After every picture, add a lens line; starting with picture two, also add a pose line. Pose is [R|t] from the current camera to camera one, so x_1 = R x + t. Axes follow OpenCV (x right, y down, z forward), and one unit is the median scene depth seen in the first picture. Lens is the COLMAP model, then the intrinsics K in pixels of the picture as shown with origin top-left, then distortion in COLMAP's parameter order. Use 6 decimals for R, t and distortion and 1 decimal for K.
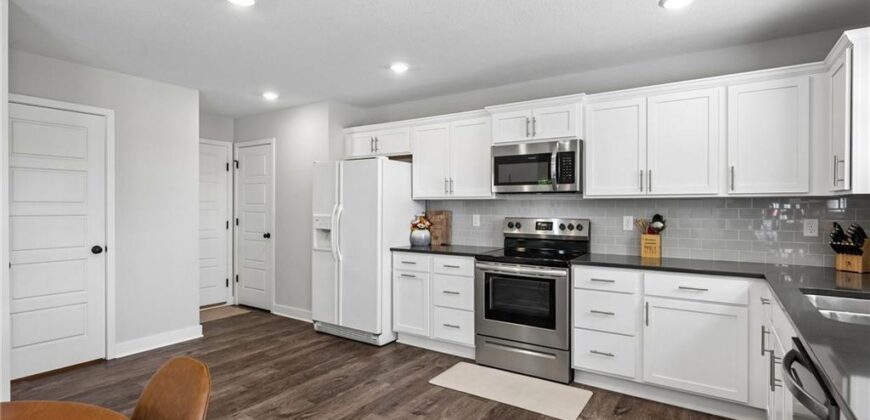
lens RADIAL K [[422.9, 0, 435.0], [0, 422.9, 210.0], [0, 0, 1]] dist [0.000375, 0.000601]
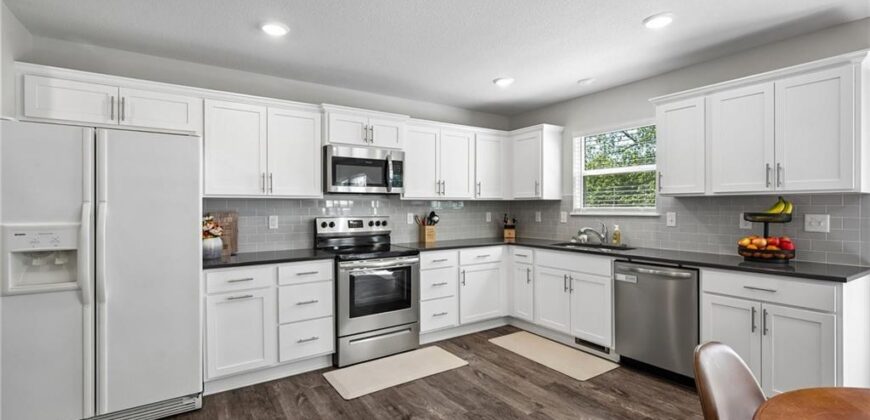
lens RADIAL K [[387.7, 0, 435.0], [0, 387.7, 210.0], [0, 0, 1]] dist [0.000718, -0.000036]
pose [[0.385385, -0.012489, 0.922671, -0.653074], [0.010619, 0.999902, 0.009099, -0.005921], [-0.922695, 0.006291, 0.385480, 0.462593]]
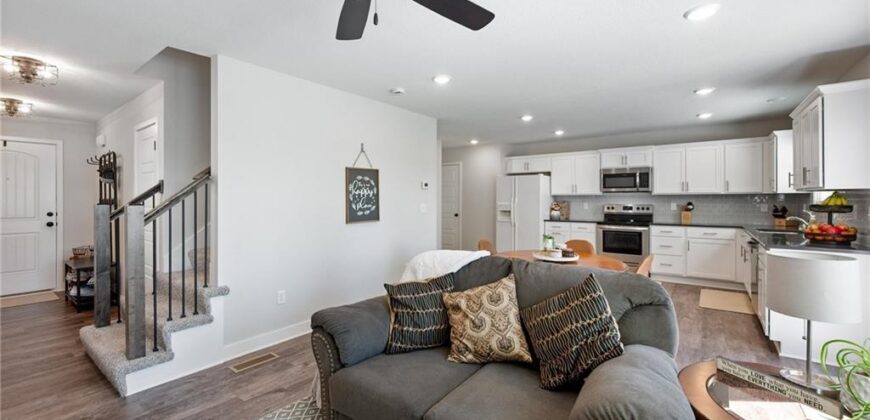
lens RADIAL K [[354.5, 0, 433.9], [0, 354.5, 200.0], [0, 0, 1]] dist [0.000423, -0.000089]
pose [[0.998061, -0.004618, -0.062079, -0.612273], [0.004392, 0.999983, -0.003789, 0.001140], [0.062095, 0.003509, 0.998064, -0.812493]]
